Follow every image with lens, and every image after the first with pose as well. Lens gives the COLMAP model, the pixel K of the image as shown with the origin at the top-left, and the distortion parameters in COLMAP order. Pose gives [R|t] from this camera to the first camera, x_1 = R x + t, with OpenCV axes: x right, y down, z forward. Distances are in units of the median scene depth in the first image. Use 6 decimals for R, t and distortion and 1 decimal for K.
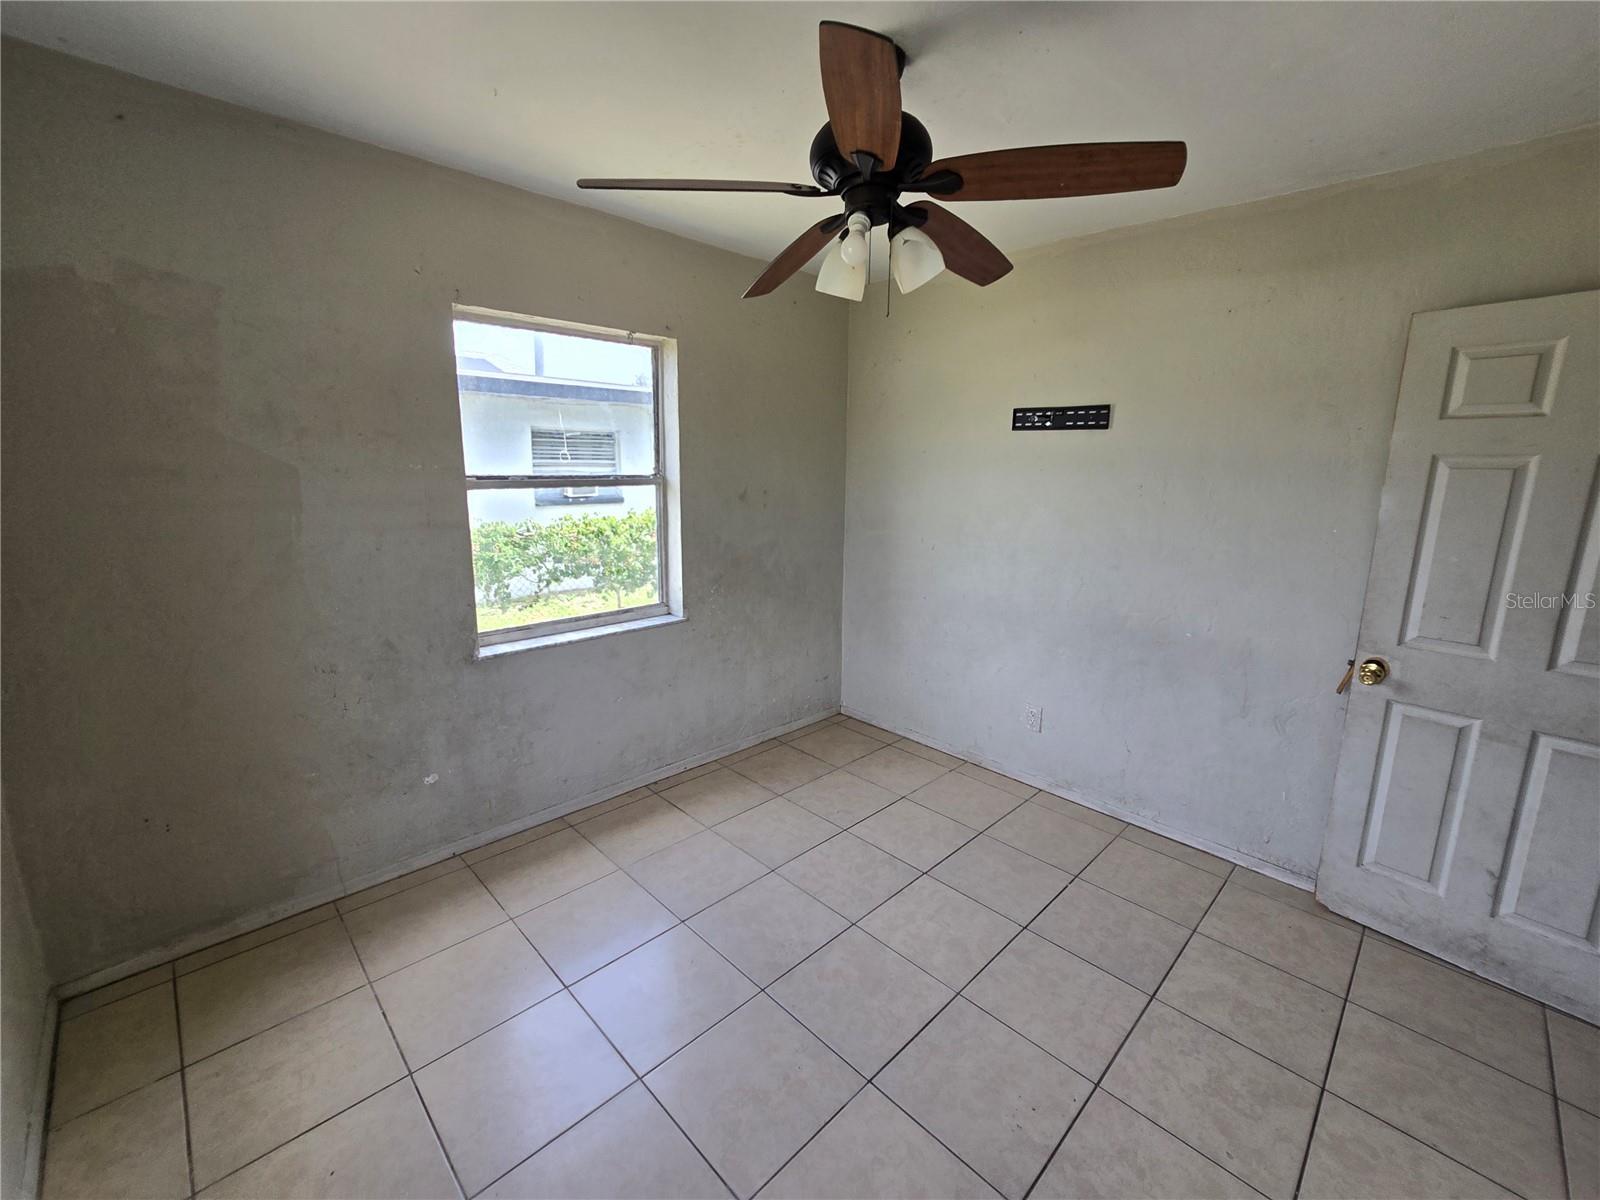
lens RADIAL K [[665.1, 0, 800.0], [0, 665.1, 600.0], [0, 0, 1]] dist [-0.001044, -0.000180]
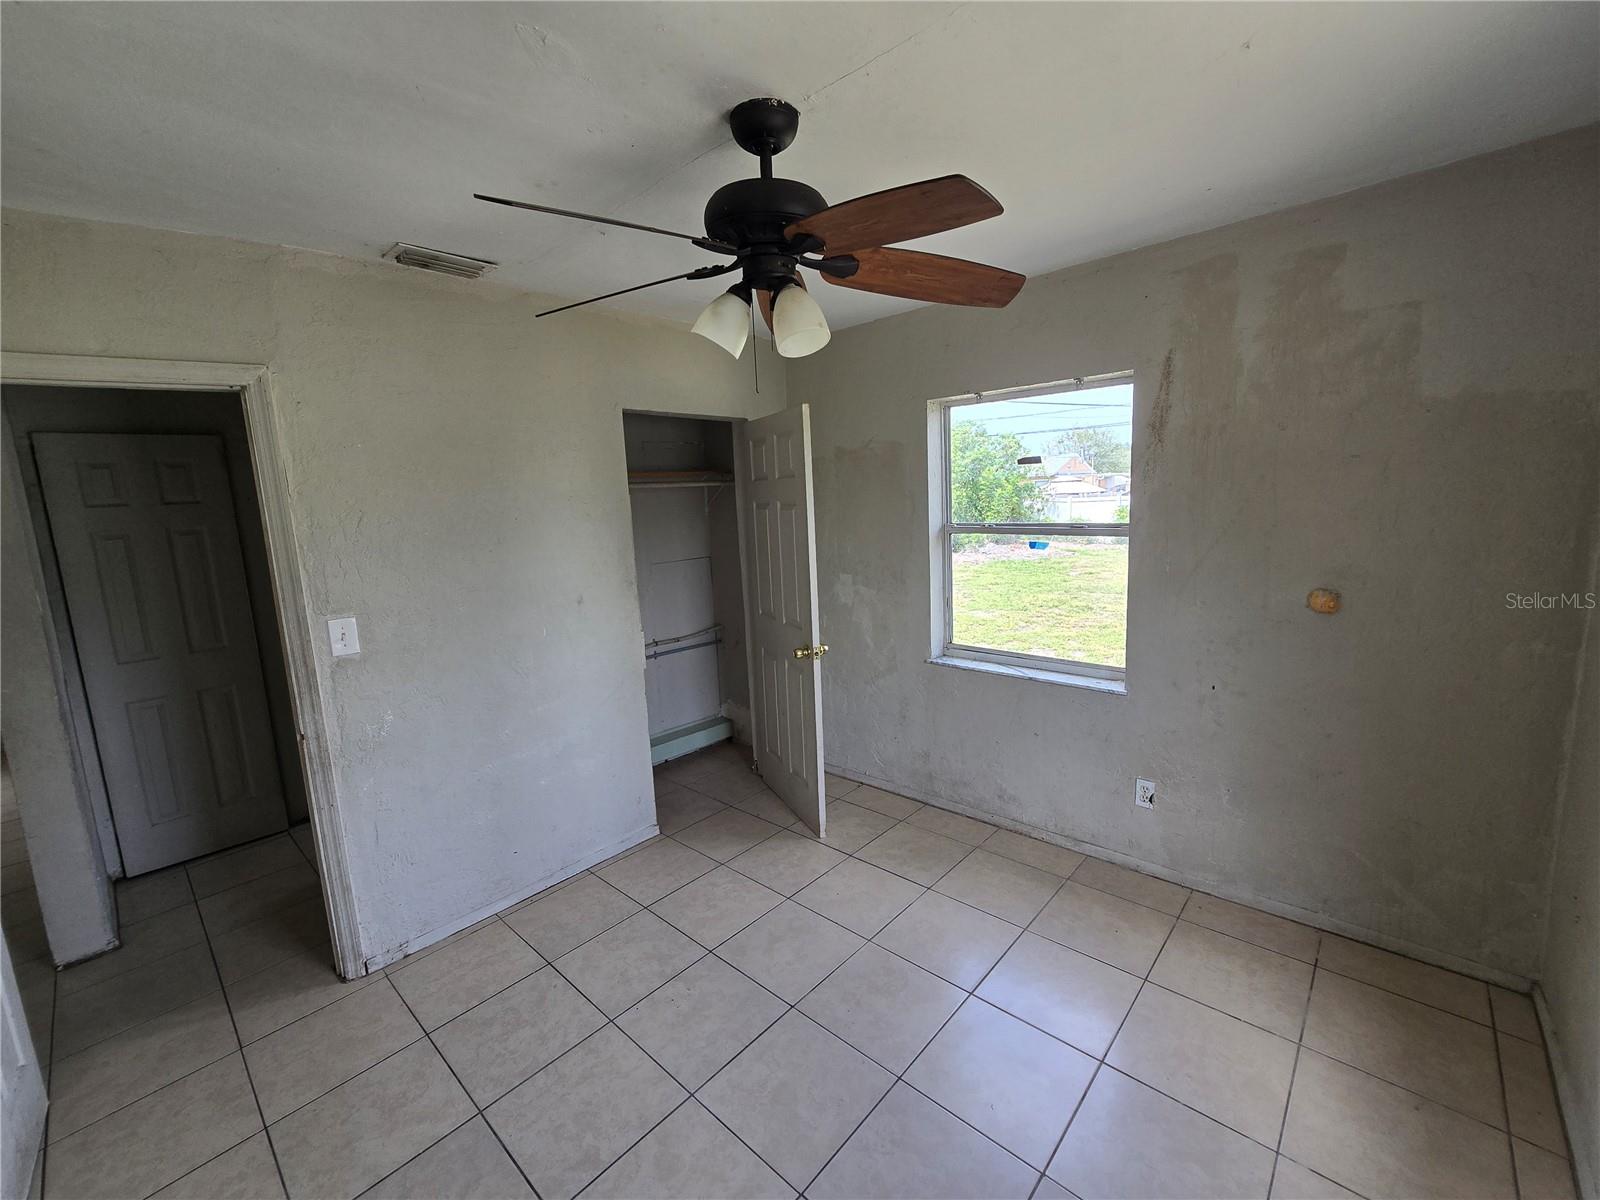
lens RADIAL K [[665.1, 0, 800.0], [0, 665.1, 600.0], [0, 0, 1]] dist [-0.001044, -0.000180]
pose [[-0.998254, 0.035179, -0.047447, 0.120679], [0.015792, 0.933007, 0.359512, -0.449228], [0.056916, 0.358135, -0.931933, 1.875478]]
